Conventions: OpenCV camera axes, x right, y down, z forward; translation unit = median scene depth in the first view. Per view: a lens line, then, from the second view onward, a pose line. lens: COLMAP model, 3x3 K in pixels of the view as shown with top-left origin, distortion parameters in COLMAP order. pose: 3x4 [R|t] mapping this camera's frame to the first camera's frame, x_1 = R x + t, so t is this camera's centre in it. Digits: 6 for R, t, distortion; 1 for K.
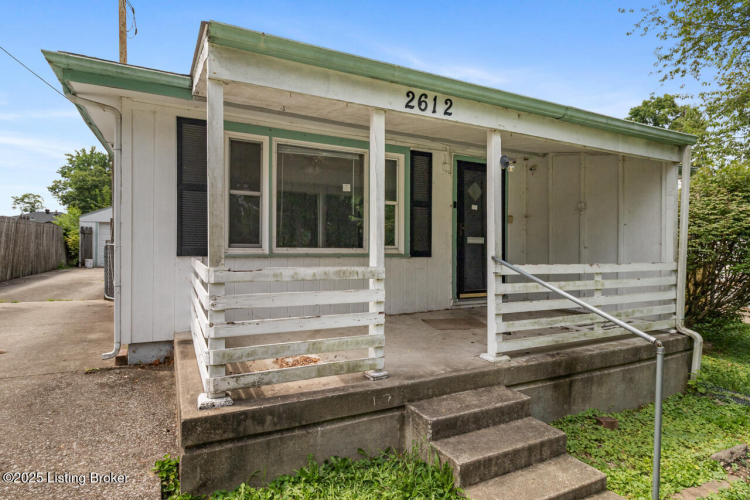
lens RADIAL K [[407.5, 0, 374.3], [0, 407.5, 250.3], [0, 0, 1]] dist [0.001721, 0.000682]
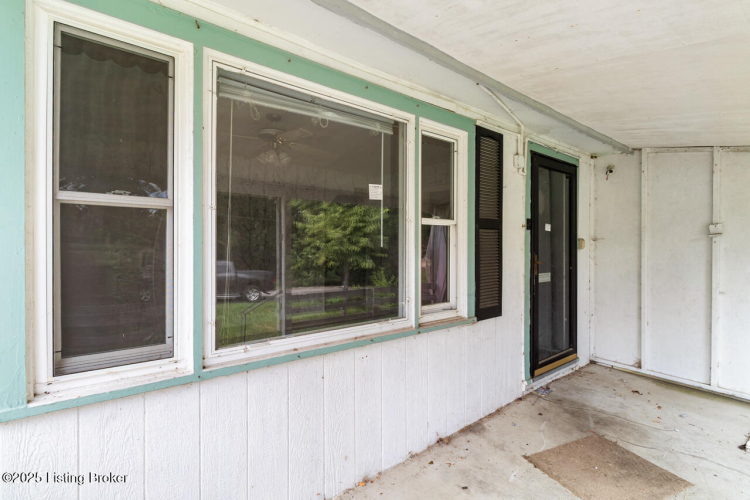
lens RADIAL K [[379.9, 0, 388.5], [0, 379.9, 245.9], [0, 0, 1]] dist [-0.003004, 0.000818]
pose [[0.972642, -0.006525, 0.232219, -0.150613], [0.008075, 0.999951, -0.005722, -0.087691], [-0.232170, 0.007441, 0.972647, 0.563883]]
